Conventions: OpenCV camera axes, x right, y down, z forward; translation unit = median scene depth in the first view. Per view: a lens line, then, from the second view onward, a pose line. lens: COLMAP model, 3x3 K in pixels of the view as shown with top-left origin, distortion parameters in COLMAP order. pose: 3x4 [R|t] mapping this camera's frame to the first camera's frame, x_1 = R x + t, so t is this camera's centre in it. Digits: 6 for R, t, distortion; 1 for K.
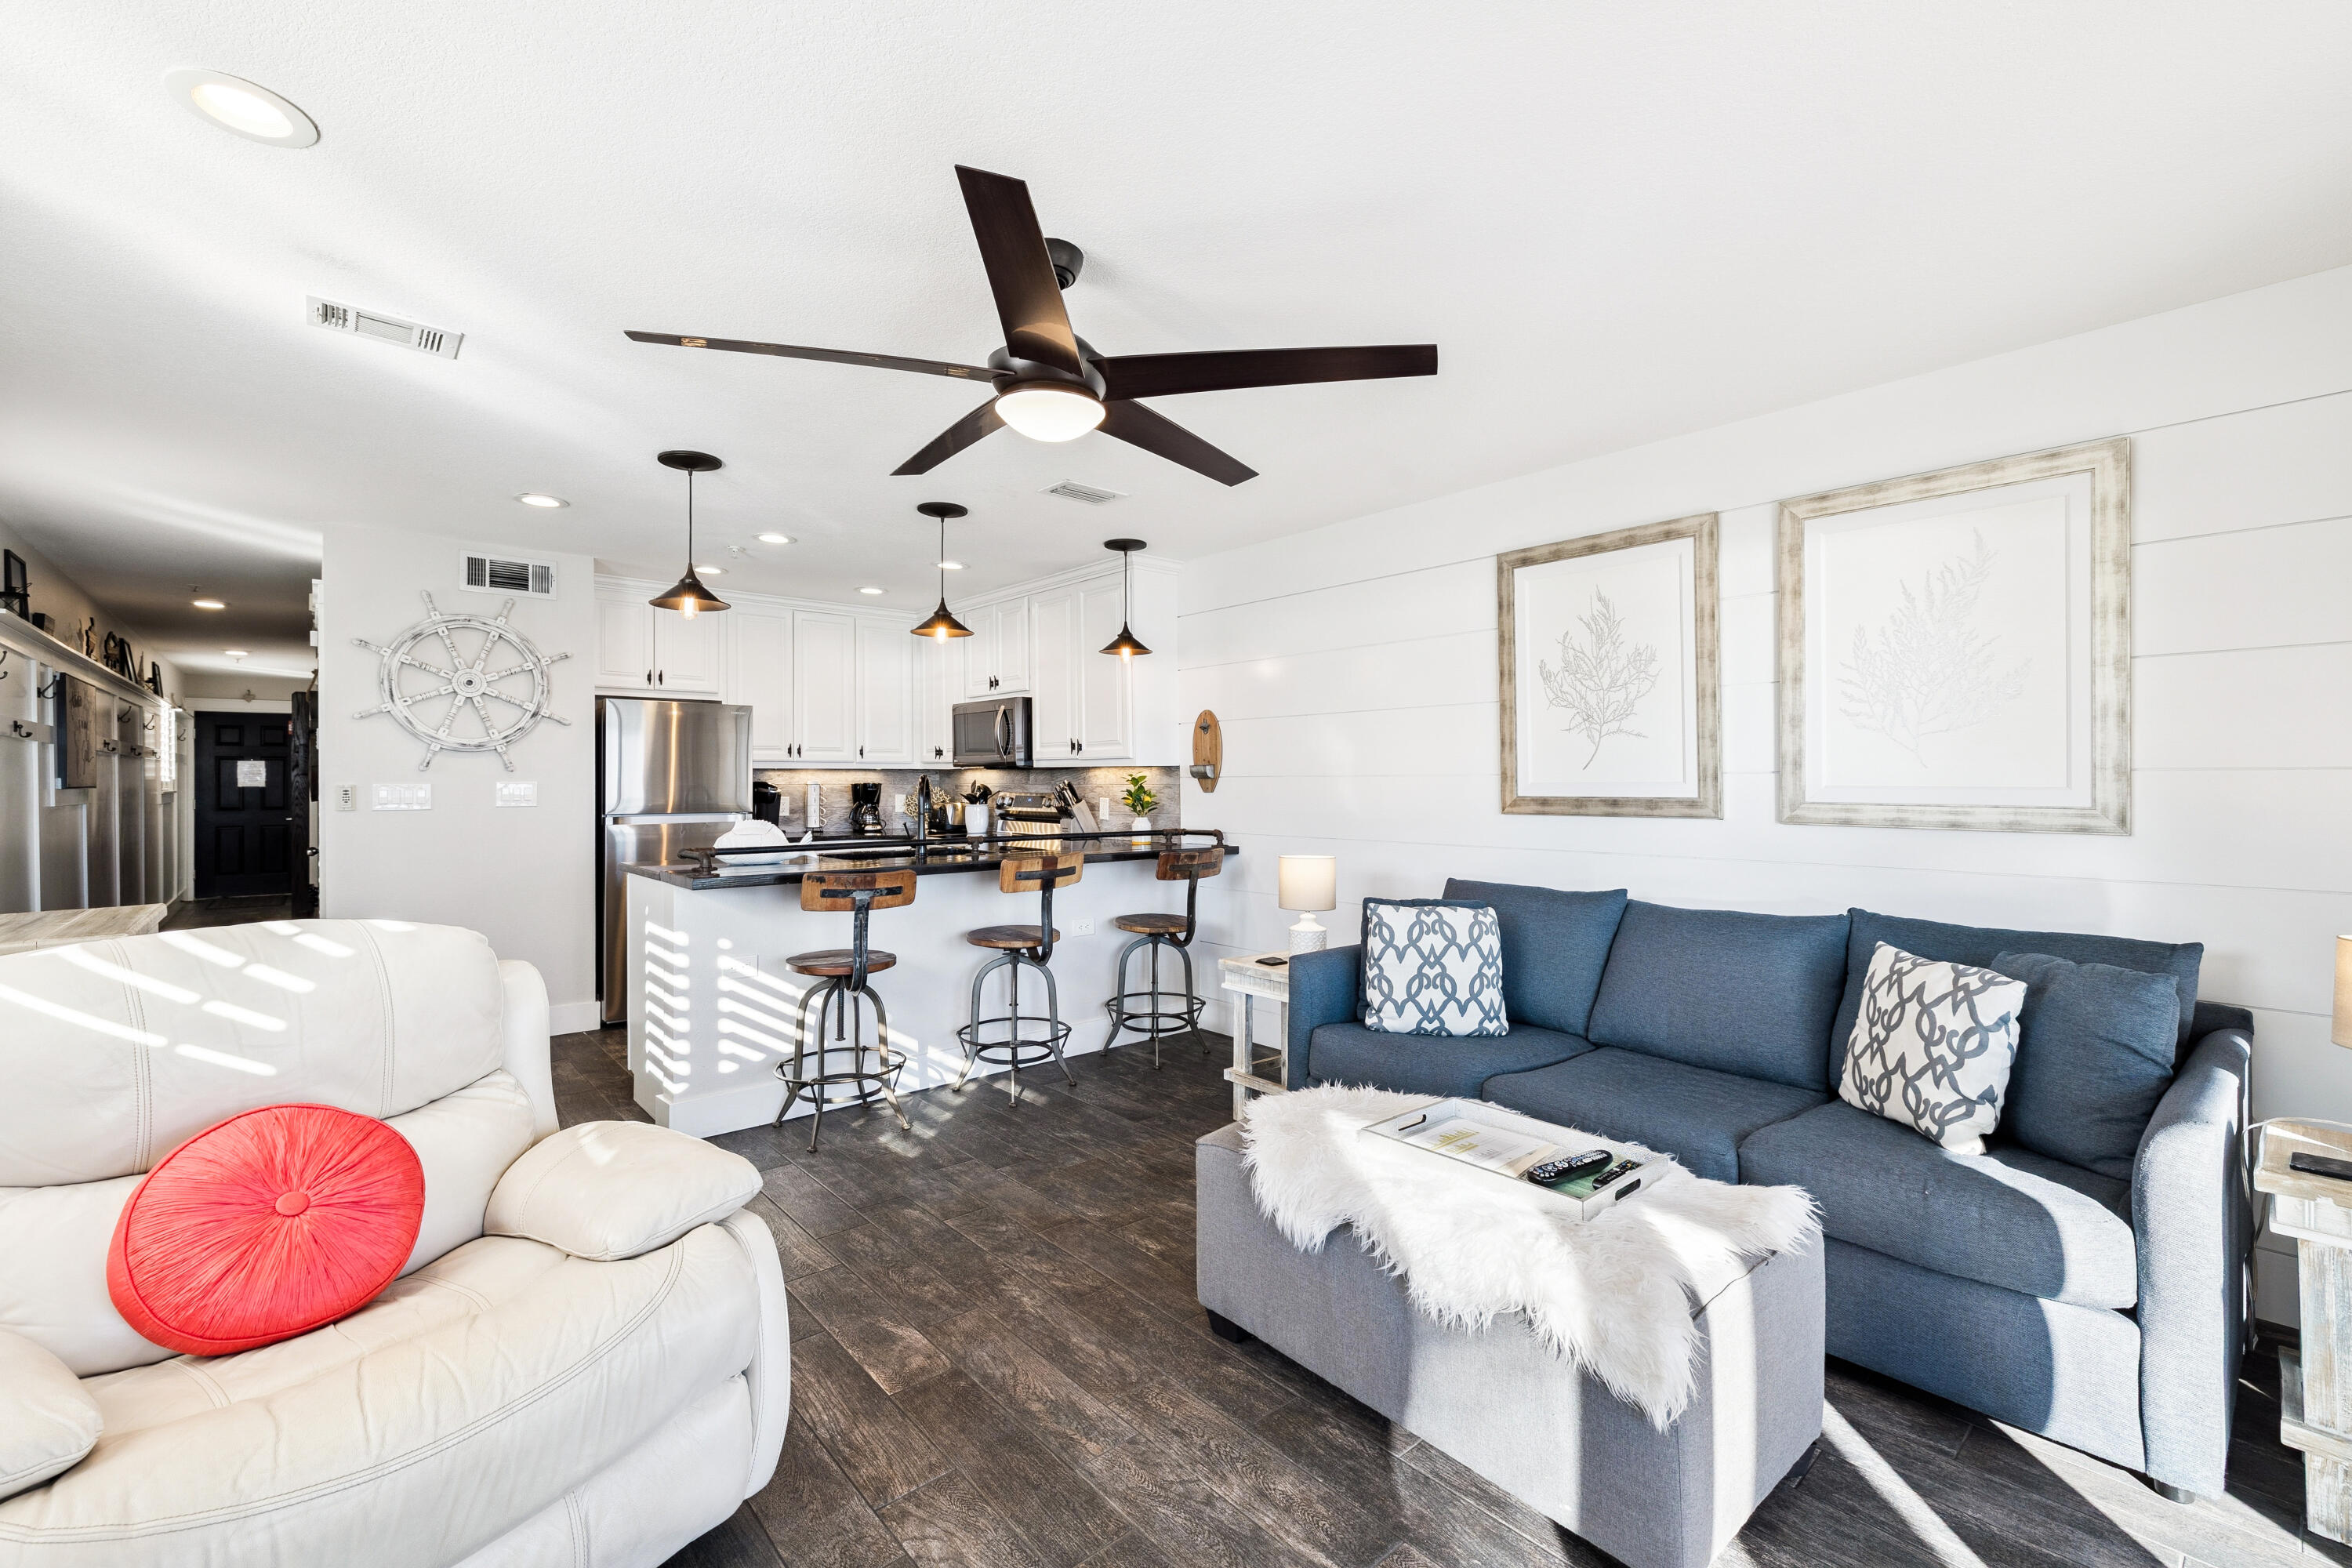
lens RADIAL K [[993.9, 0, 1182.0], [0, 993.9, 777.5], [0, 0, 1]] dist [-0.014423, 0.000795]
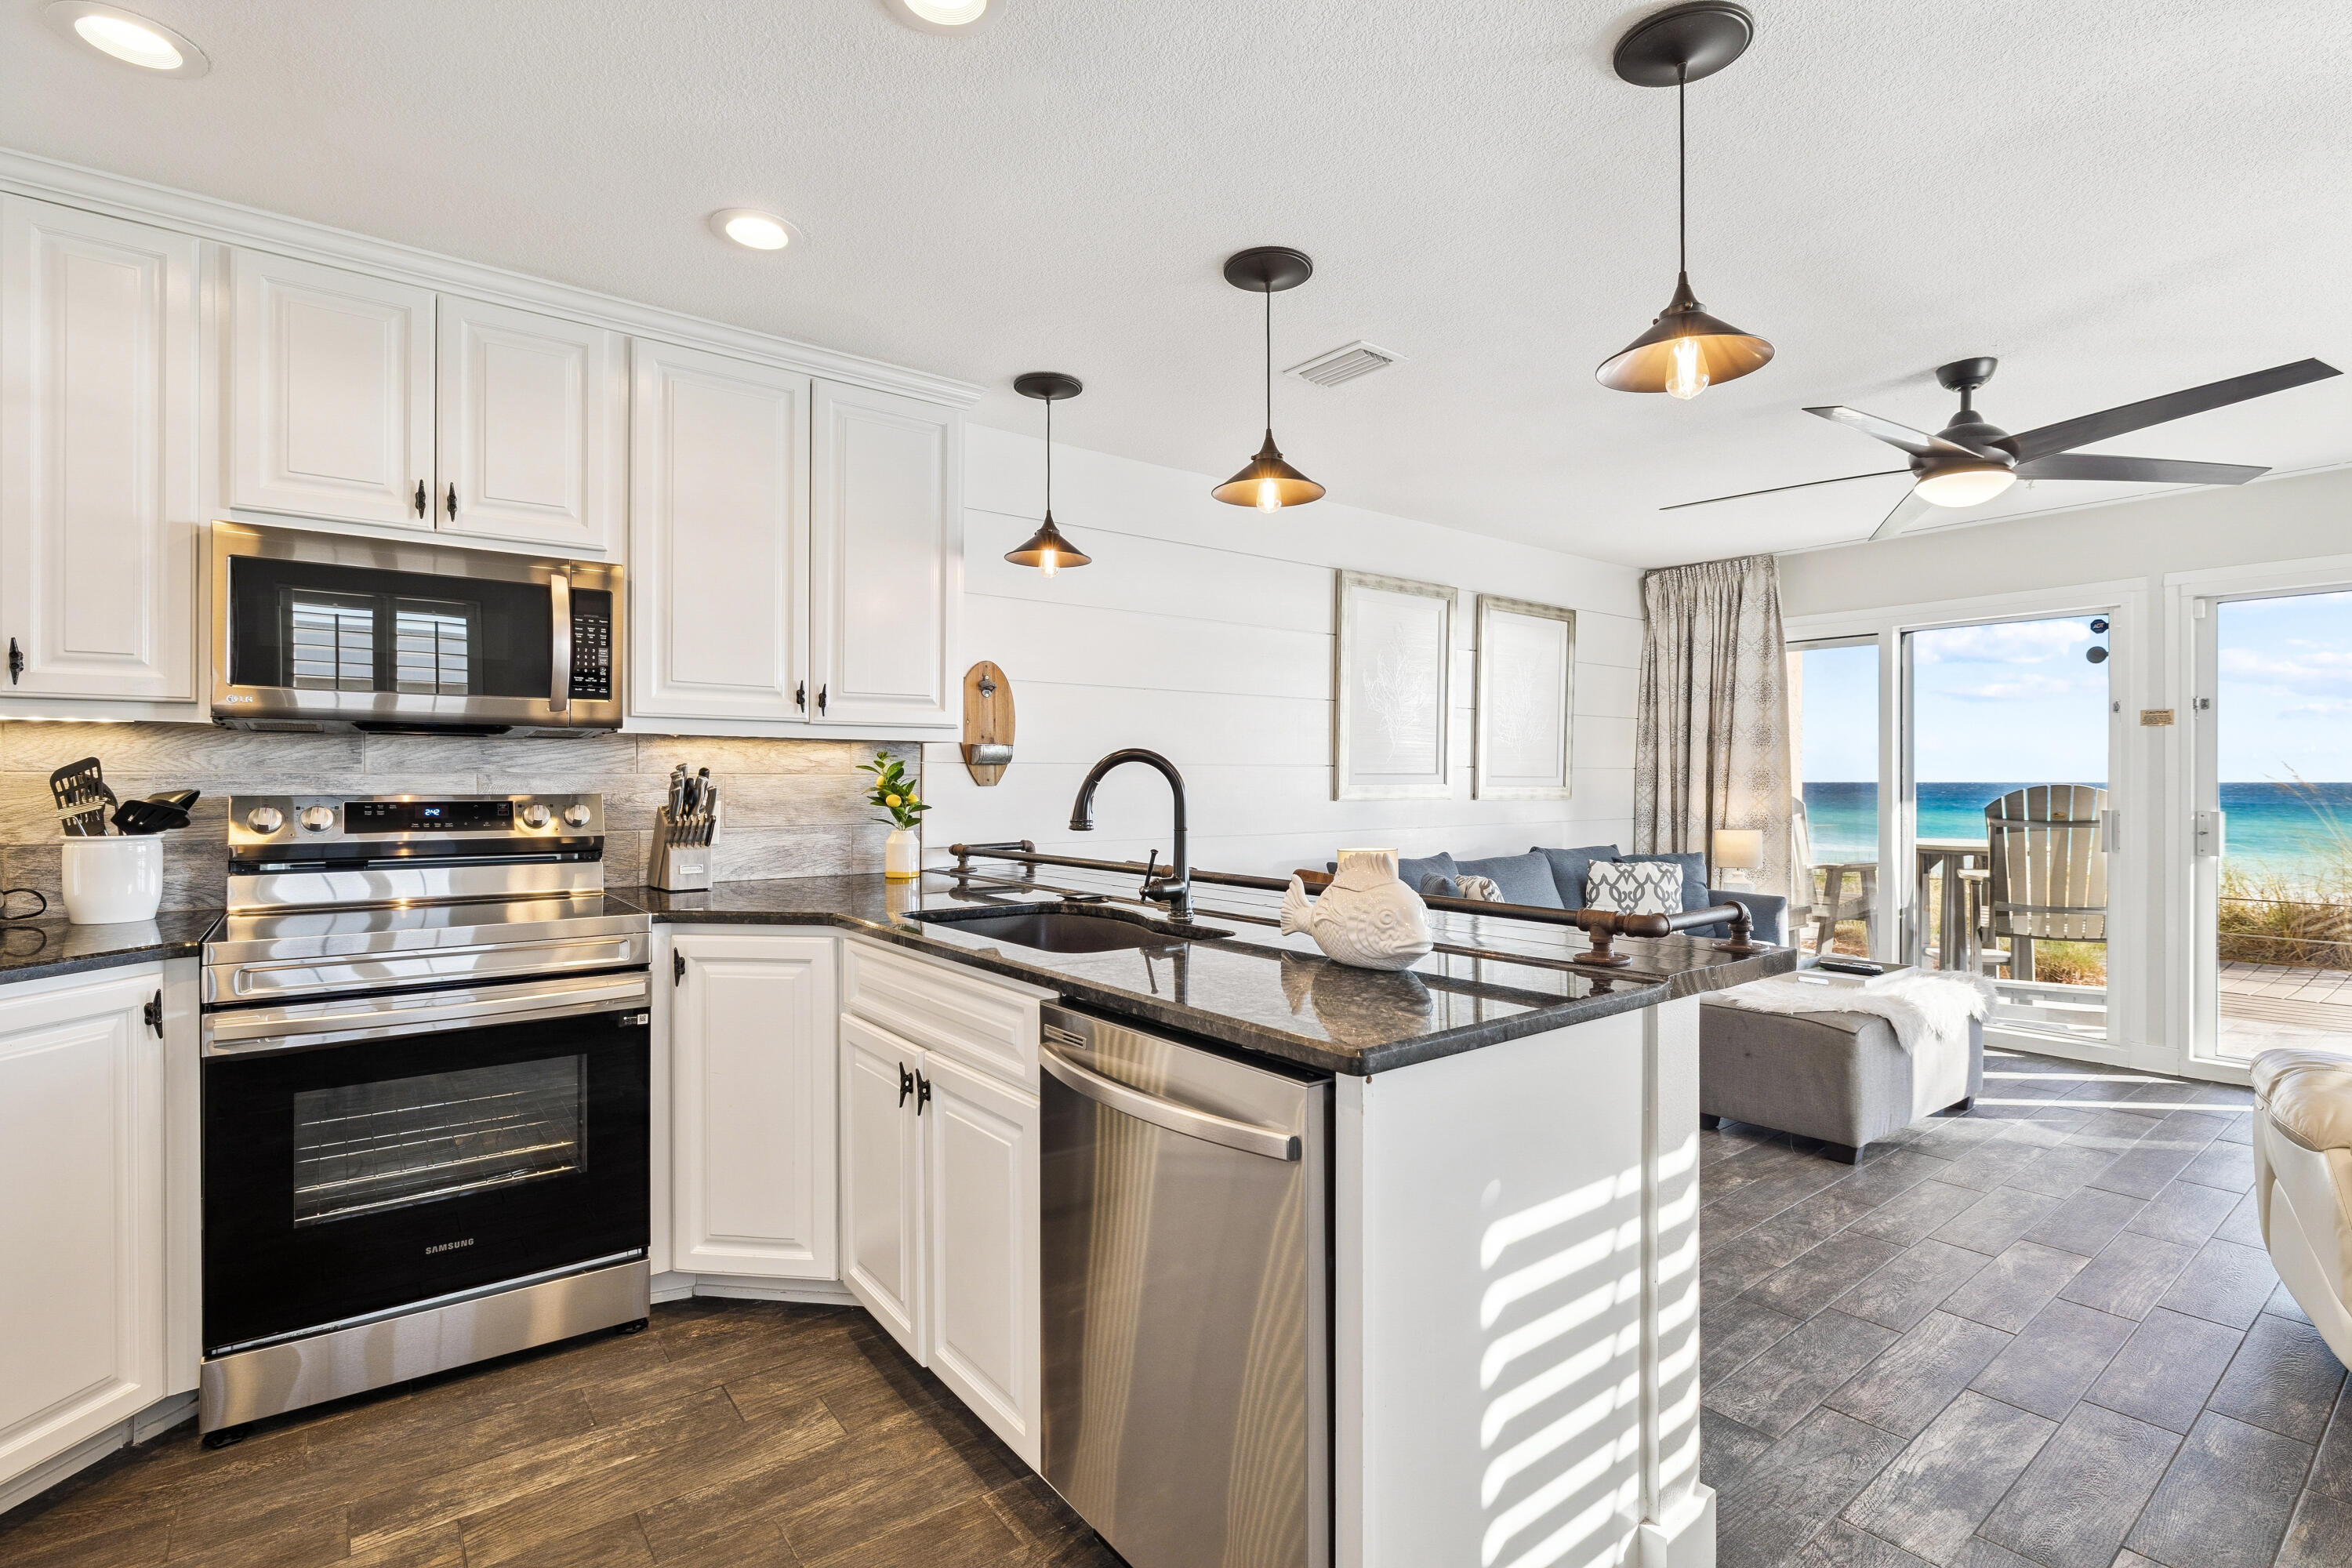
lens RADIAL K [[1120.7, 0, 1169.4], [0, 1120.7, 775.3], [0, 0, 1]] dist [0.000889, 0.000516]
pose [[0.047508, 0.002505, 0.998868, -0.757141], [-0.006983, 0.999973, -0.002176, 0.010029], [-0.998846, -0.006872, 0.047524, 0.898650]]
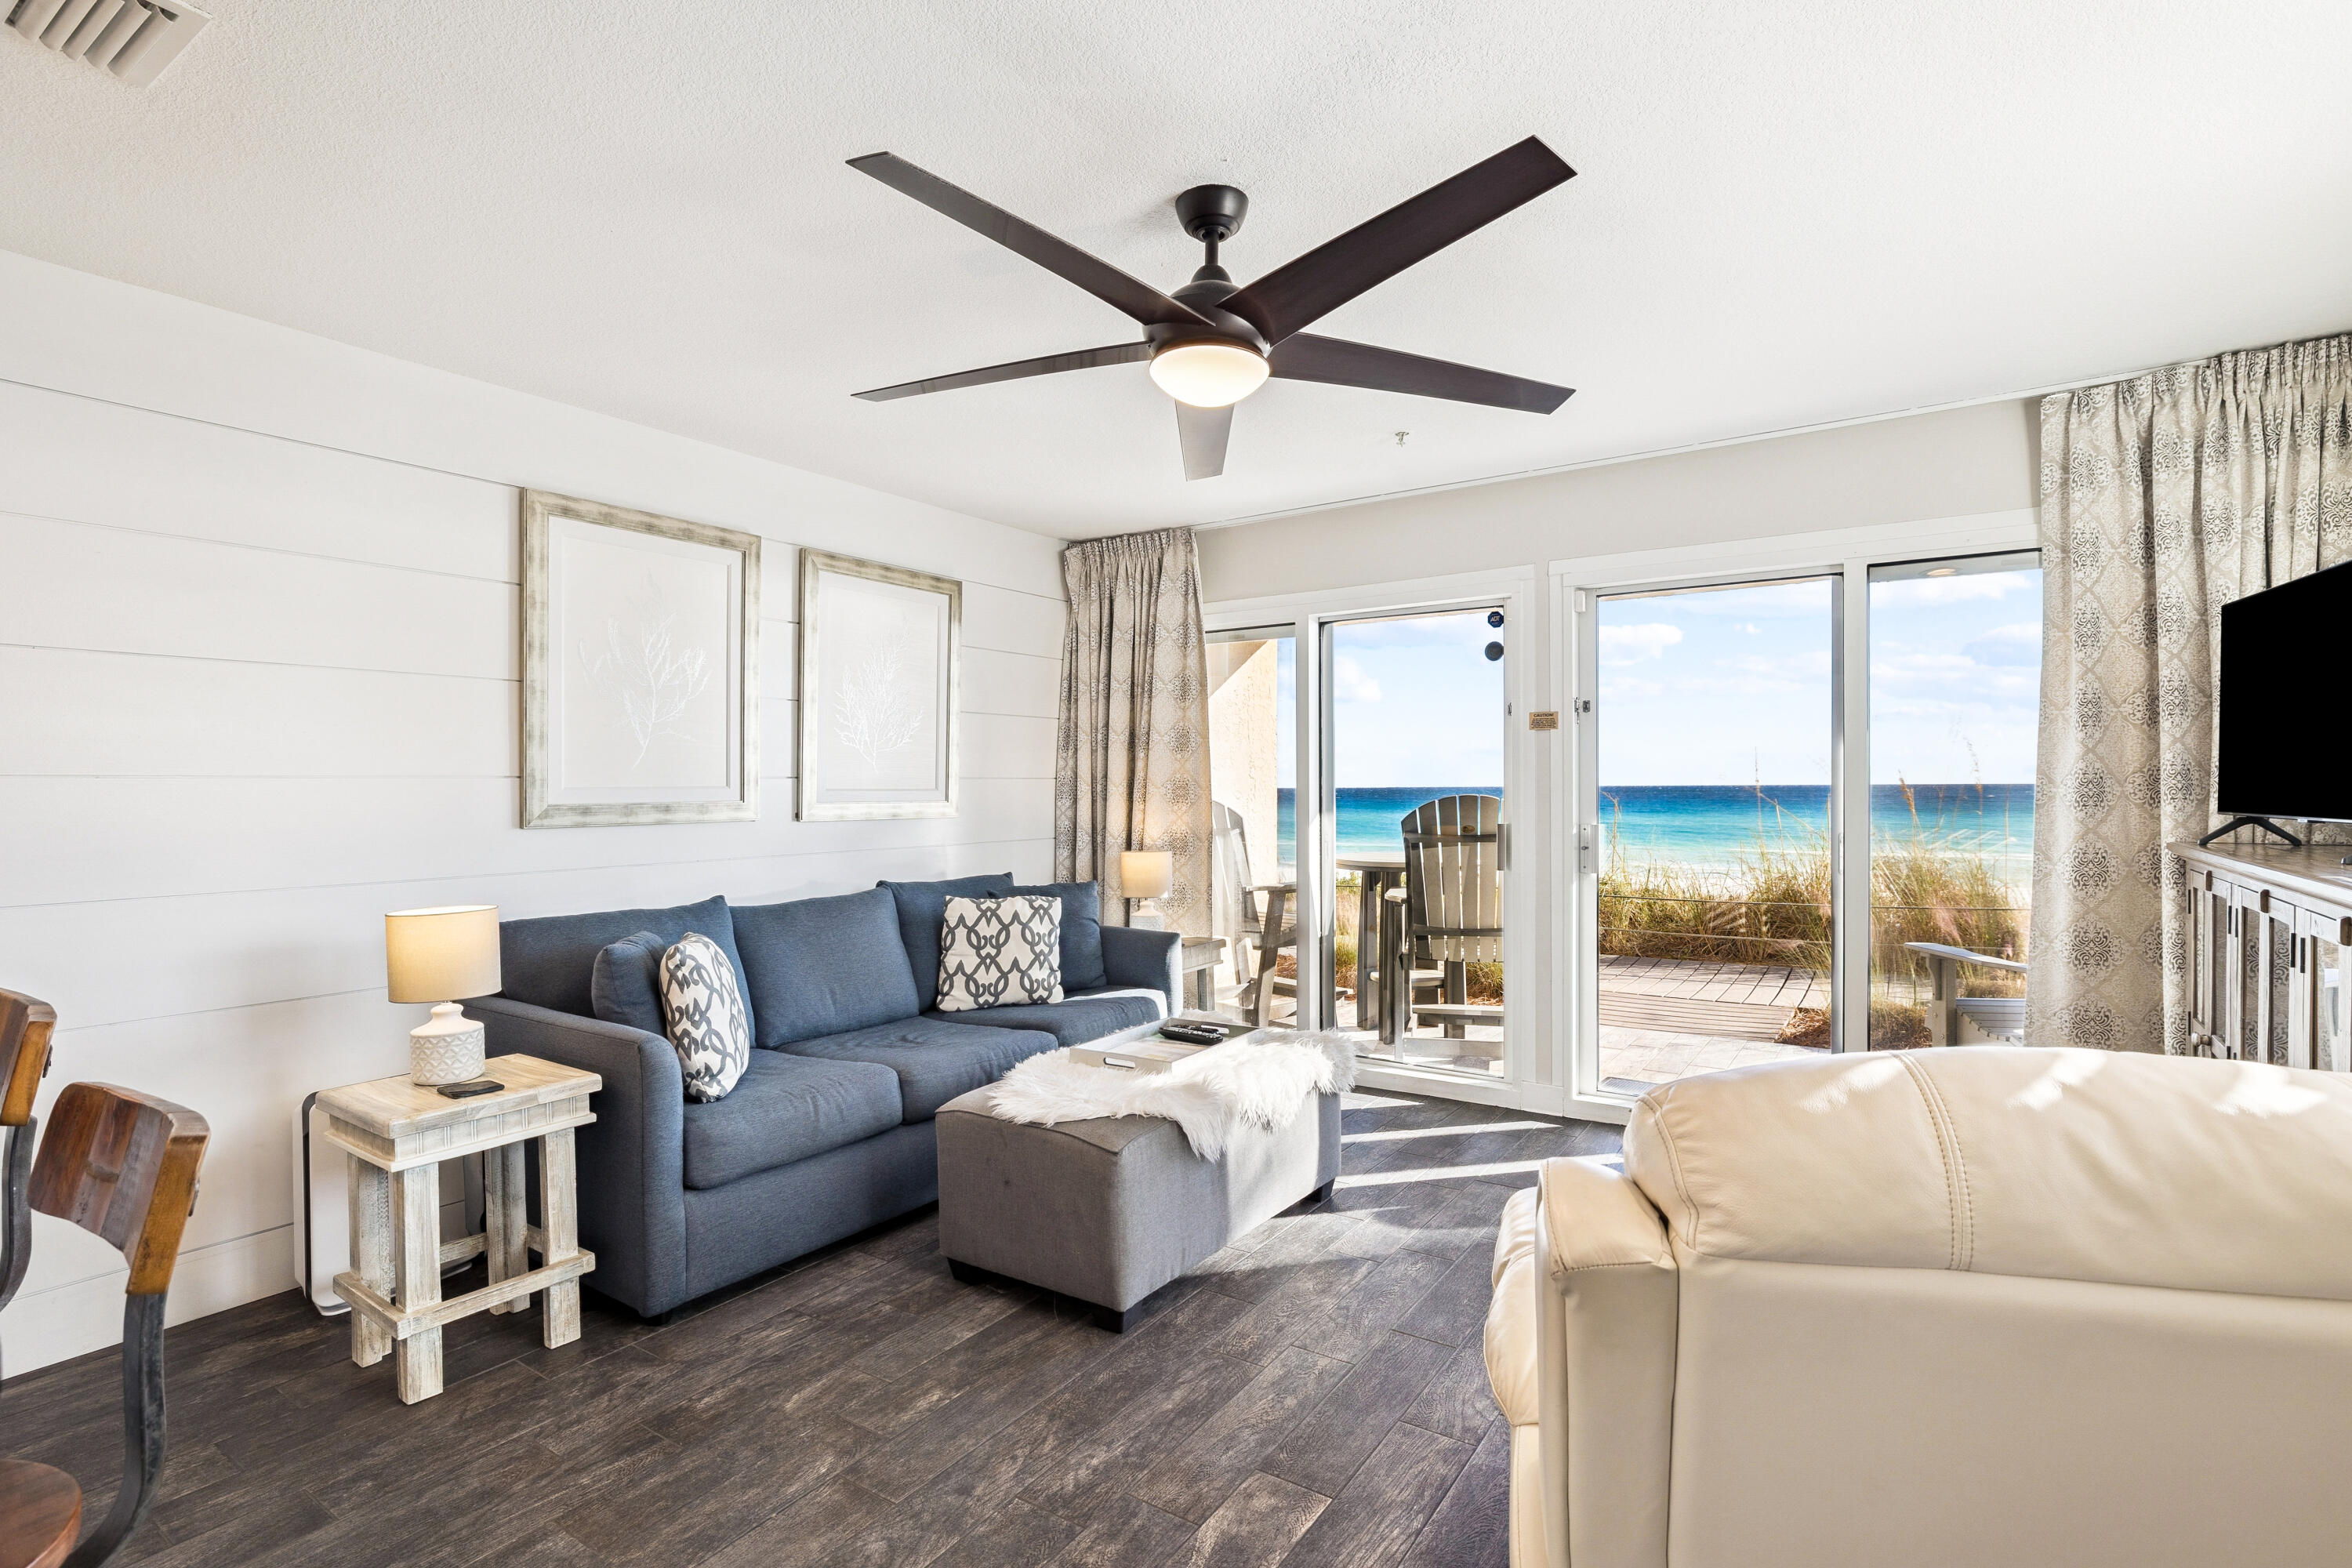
lens RADIAL K [[1120.7, 0, 1174.5], [0, 1120.7, 788.2], [0, 0, 1]] dist [0.000889, 0.000516]
pose [[-0.262357, -0.000610, 0.964971, -0.510233], [-0.000098, 1.000000, 0.000605, 0.004242], [-0.964971, 0.000064, -0.262357, 0.591276]]
